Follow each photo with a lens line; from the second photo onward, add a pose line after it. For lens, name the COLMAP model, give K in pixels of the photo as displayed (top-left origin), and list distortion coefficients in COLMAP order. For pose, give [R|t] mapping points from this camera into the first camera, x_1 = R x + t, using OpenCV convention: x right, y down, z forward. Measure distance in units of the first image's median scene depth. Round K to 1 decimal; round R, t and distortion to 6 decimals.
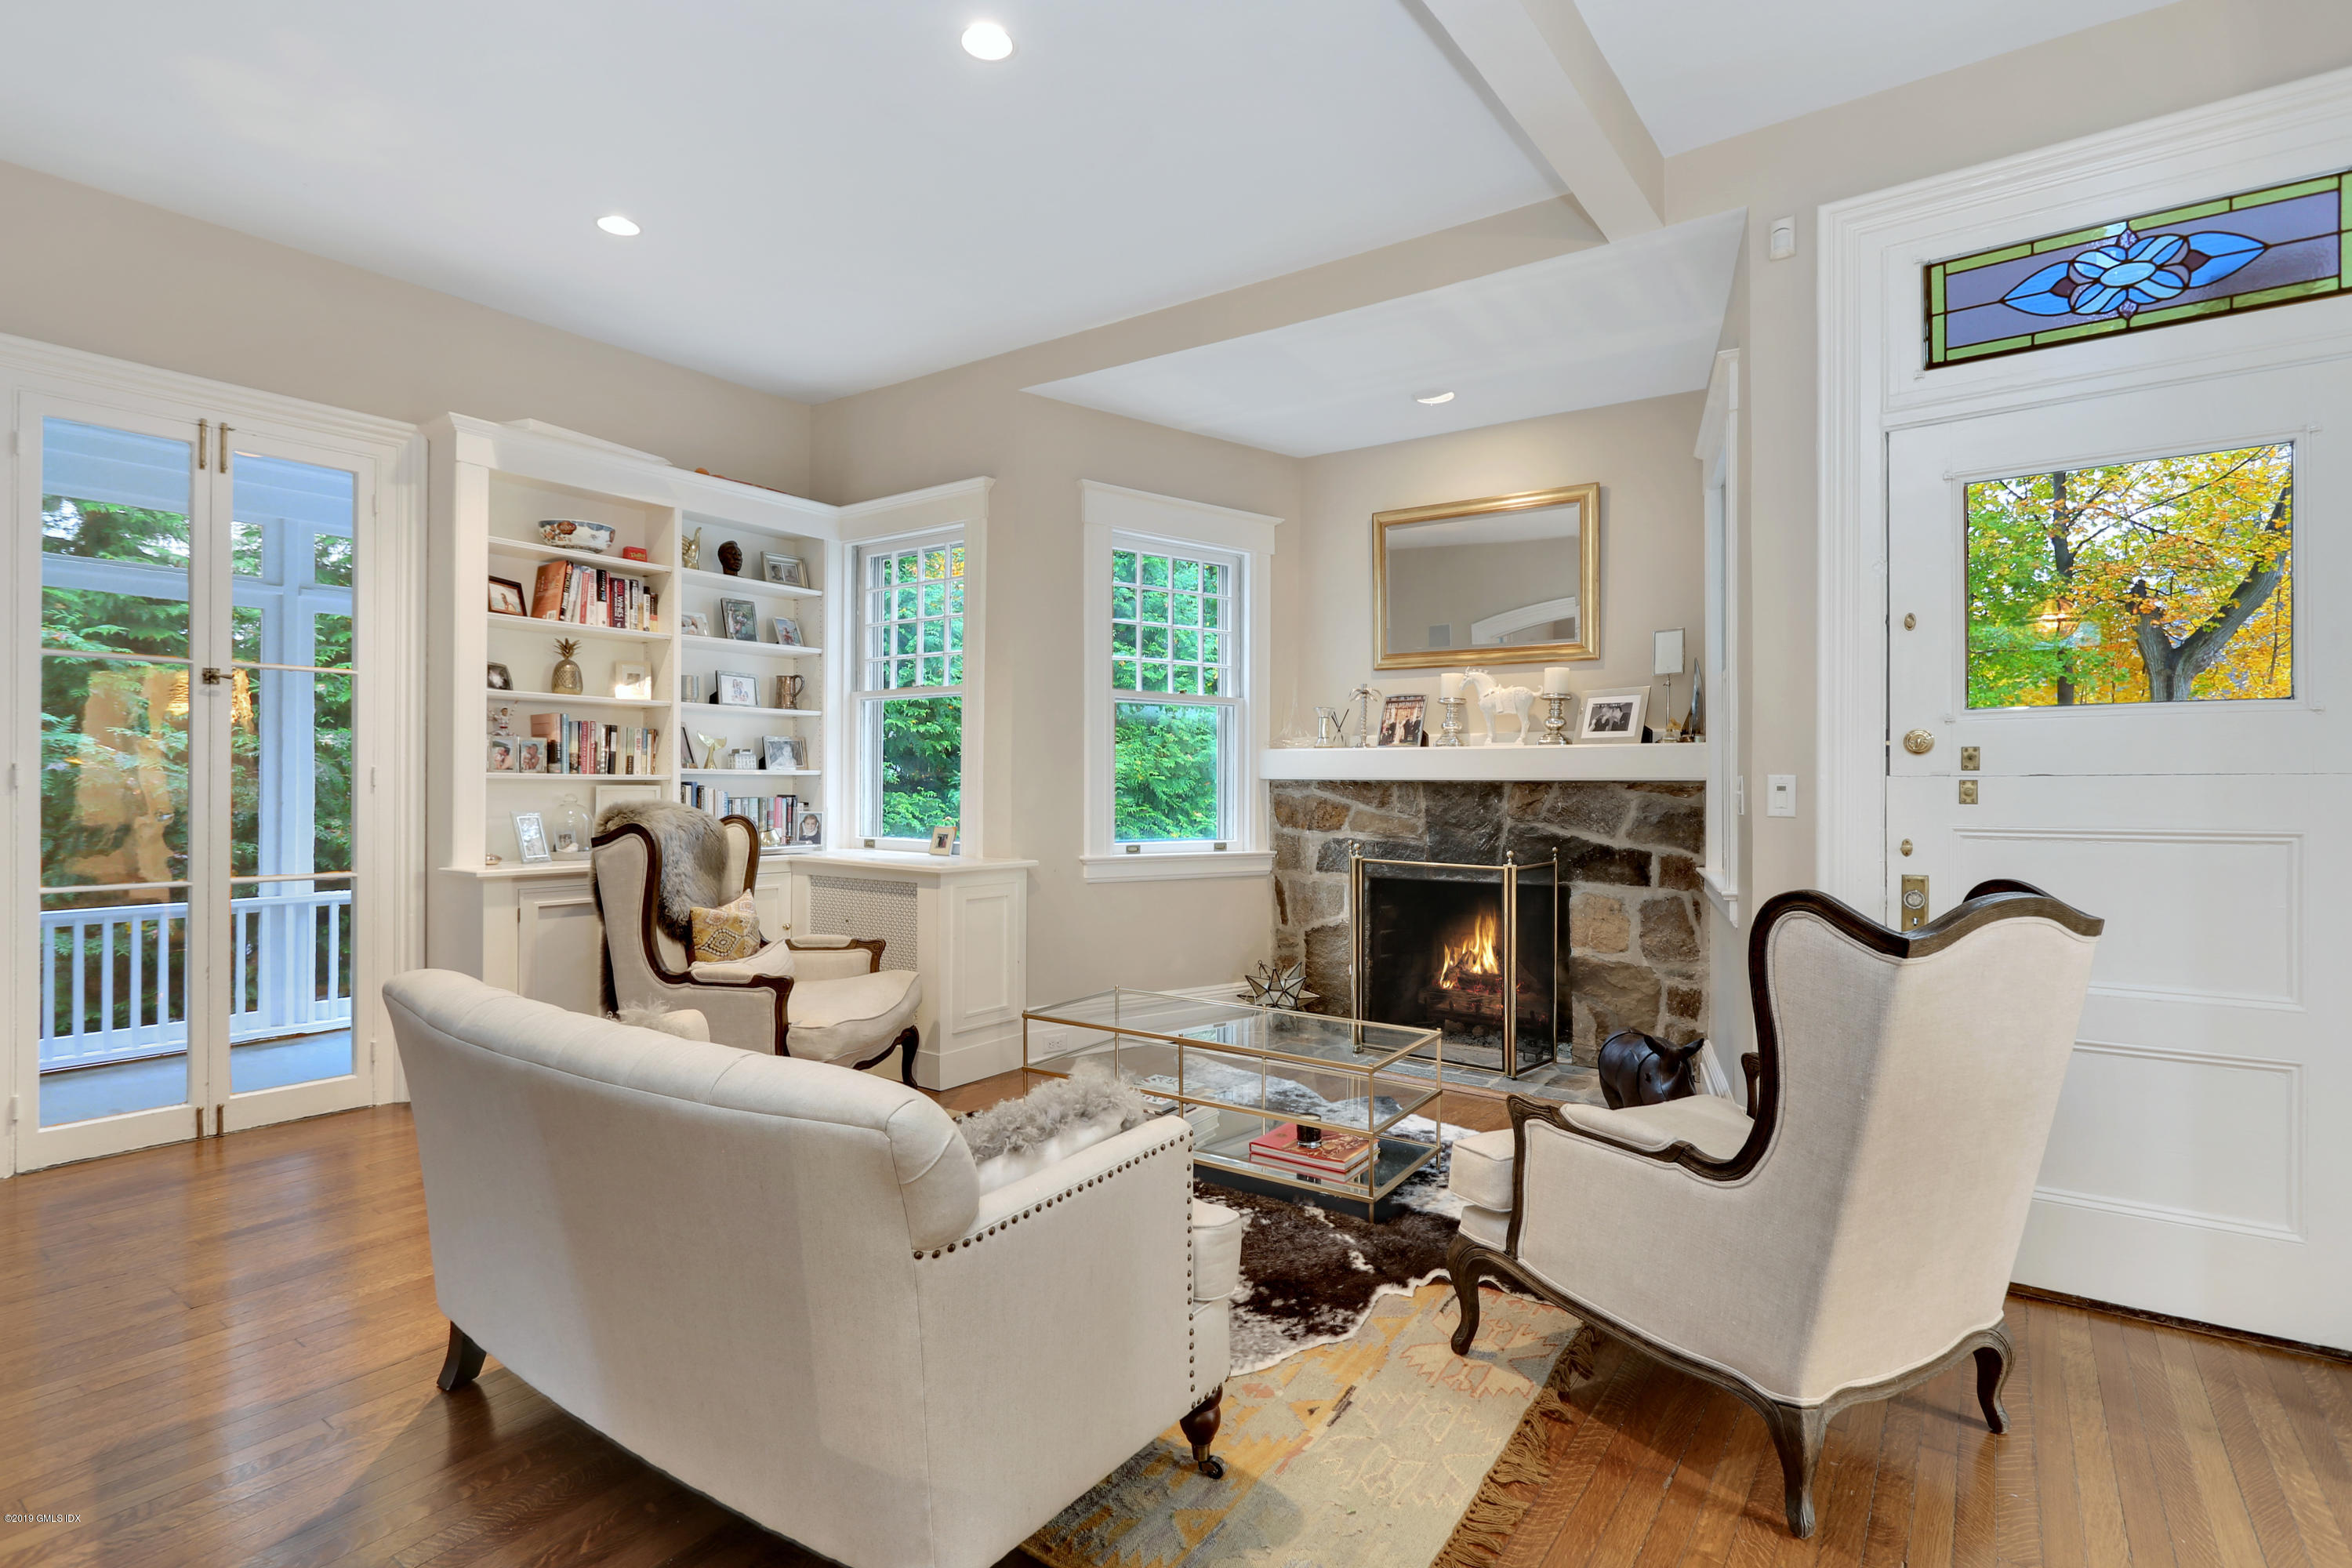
lens RADIAL K [[1131.0, 0, 1186.5], [0, 1131.0, 781.1], [0, 0, 1]] dist [-0.000811, 0.000846]
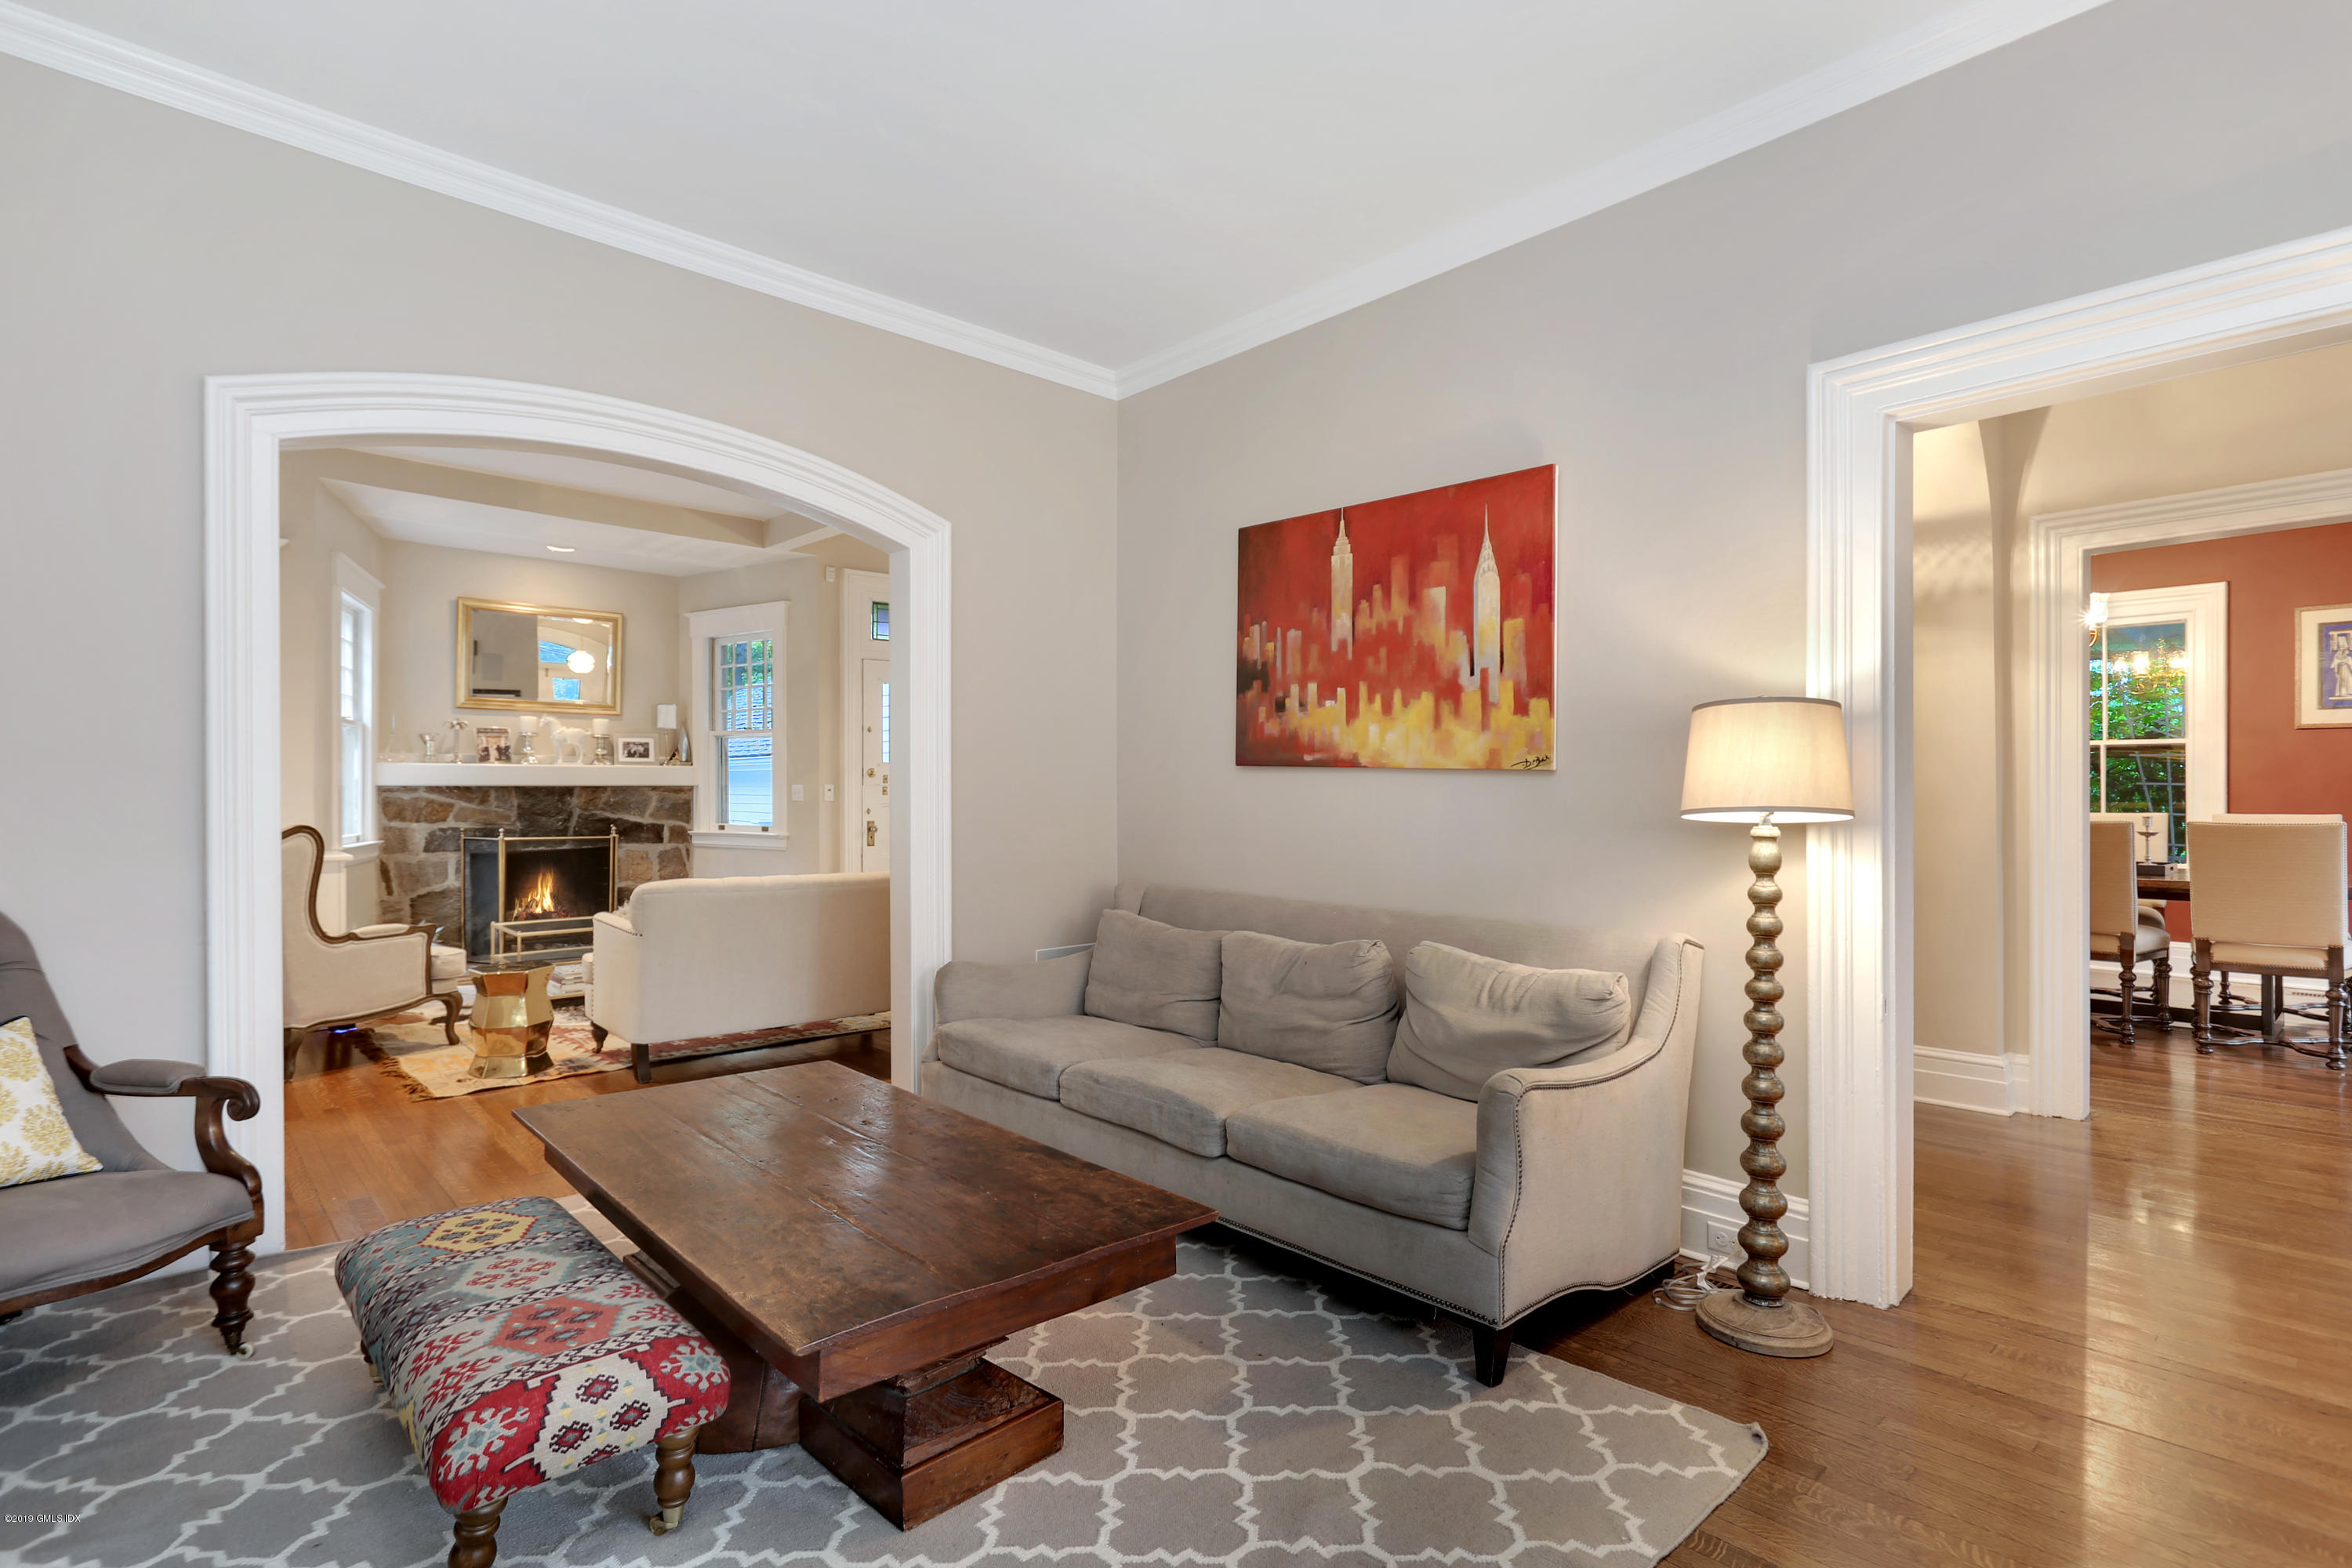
lens RADIAL K [[1153.4, 0, 1173.5], [0, 1153.4, 784.2], [0, 0, 1]] dist [-0.008082, 0.000339]
pose [[0.205587, -0.005525, 0.978623, -1.186463], [-0.004100, 0.999970, 0.006507, -0.017499], [-0.978630, -0.005351, 0.205558, -0.189969]]
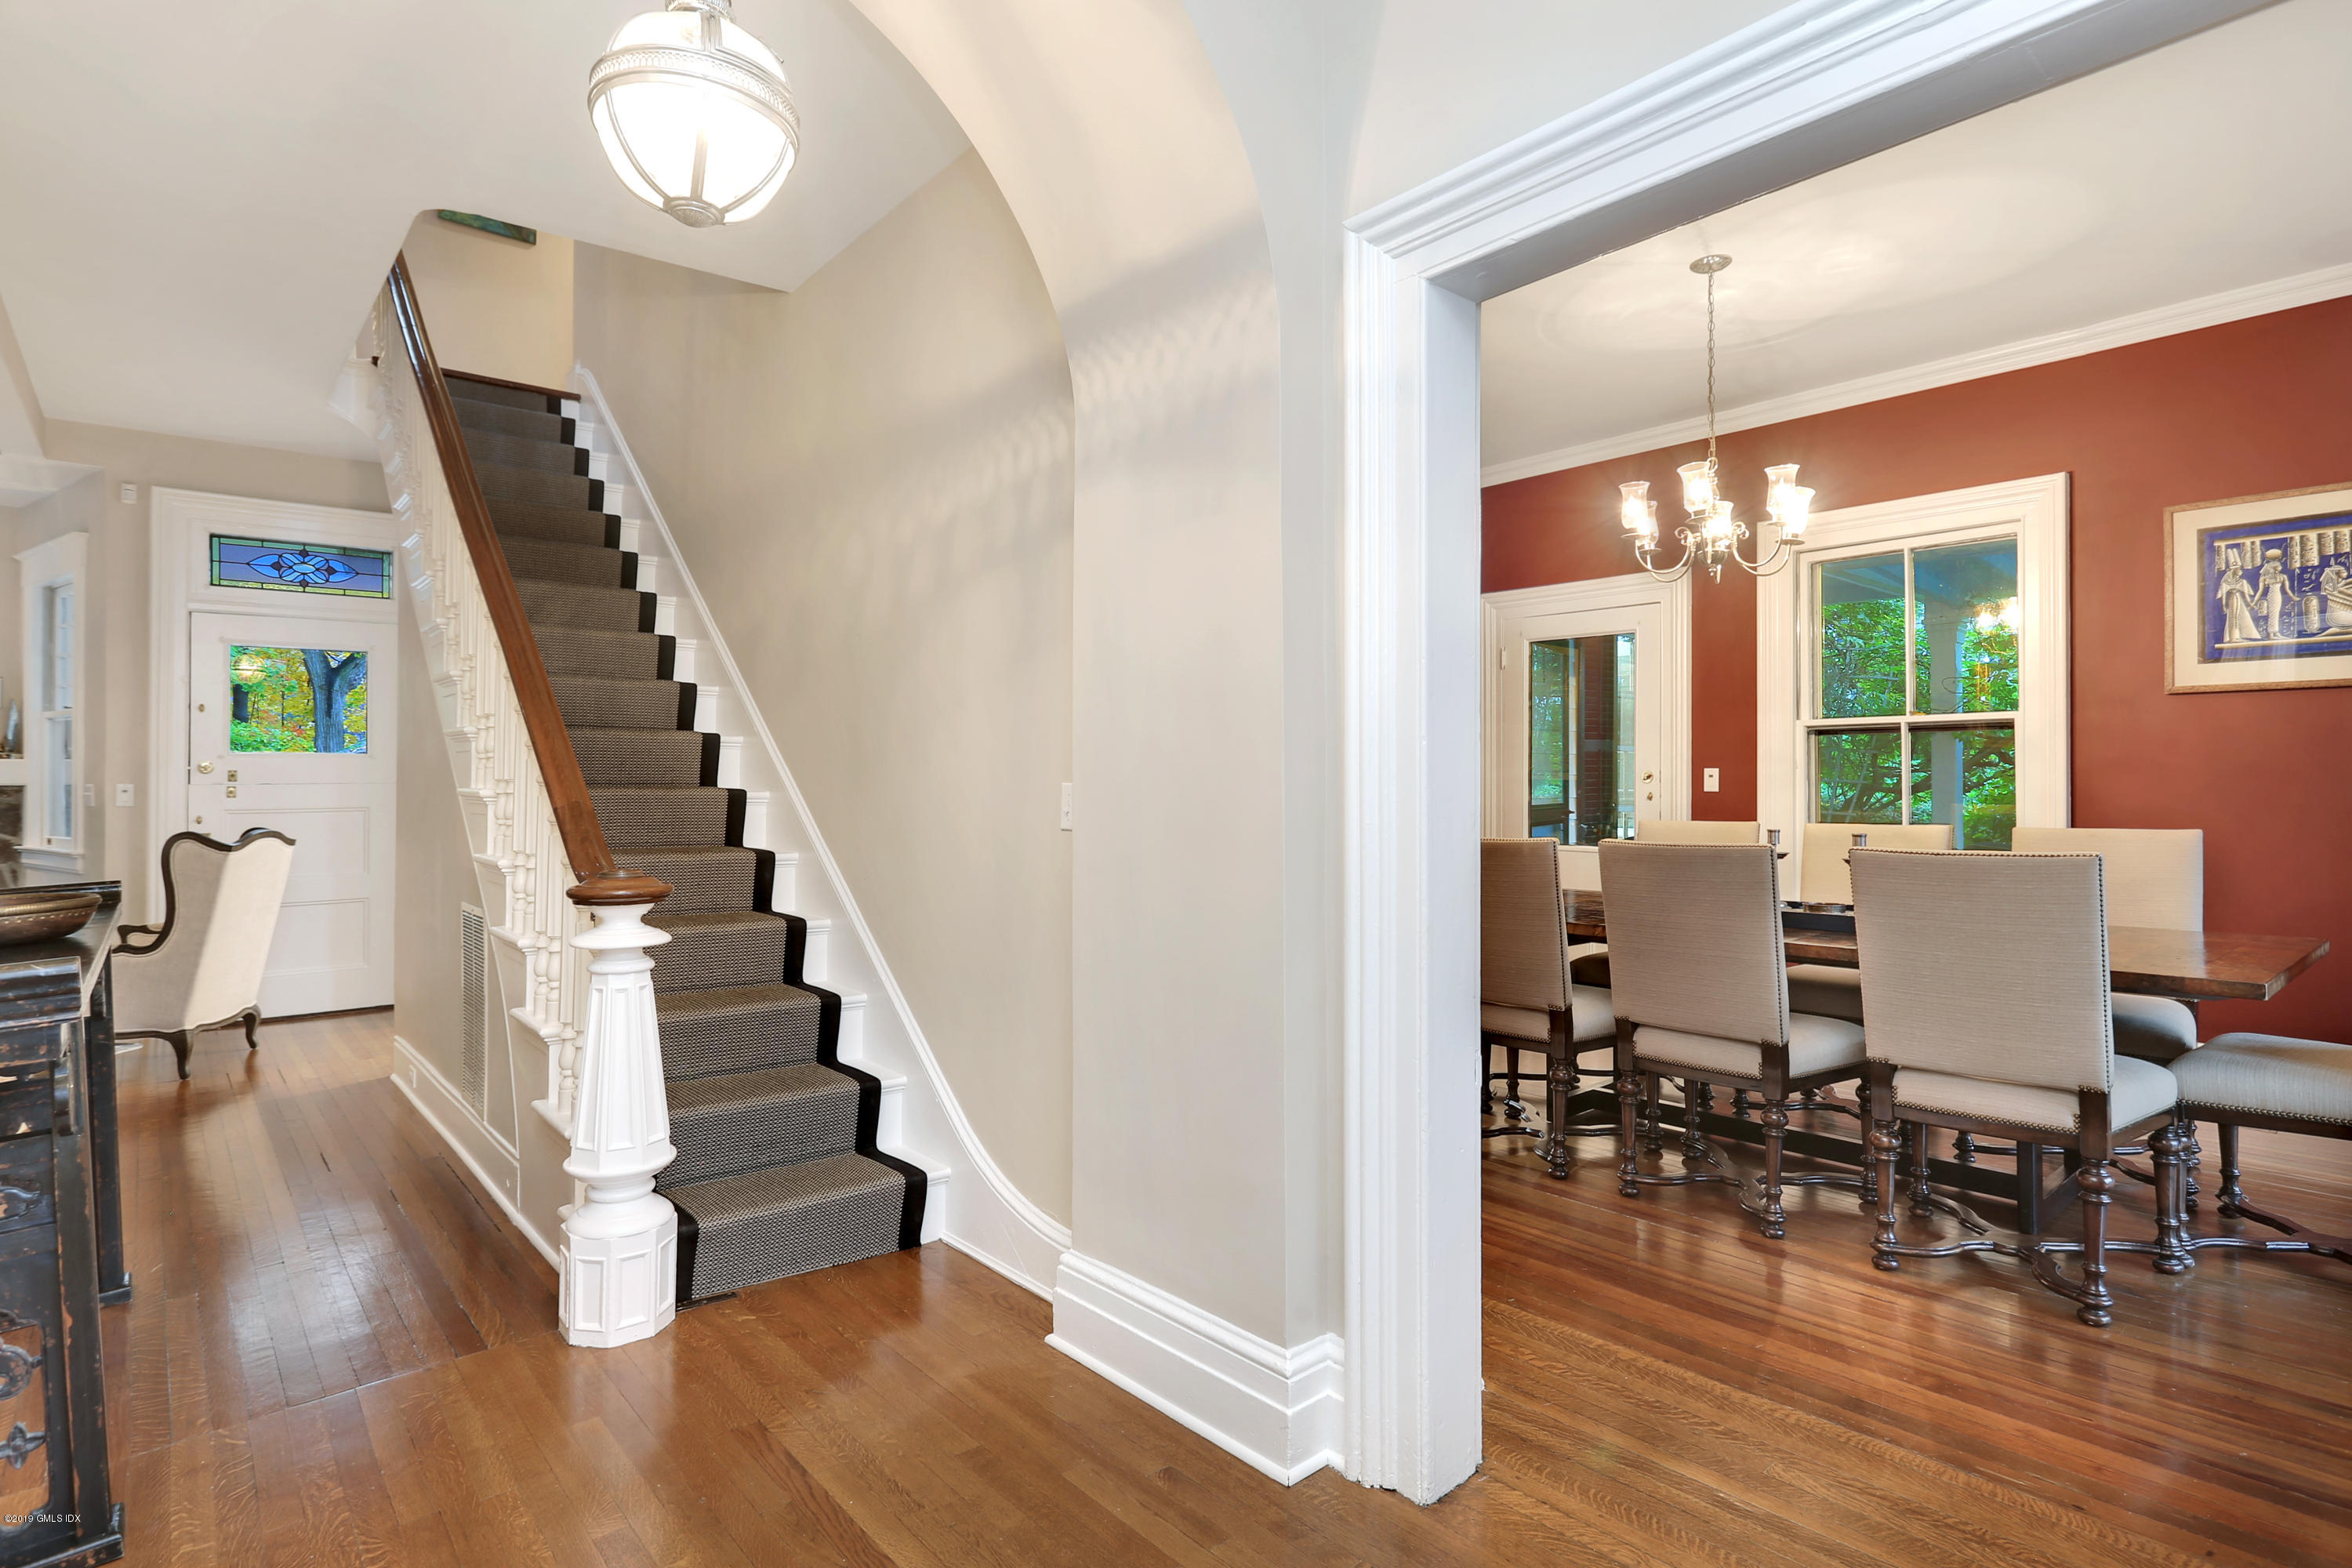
lens RADIAL K [[1183.1, 0, 1176.0], [0, 1183.1, 784.0], [0, 0, 1]] dist [-0.011548, -0.000004]
pose [[0.230188, -0.000014, 0.973146, -0.600775], [-0.004661, 0.999989, 0.001117, -0.009839], [-0.973135, -0.004793, 0.230186, -0.706852]]
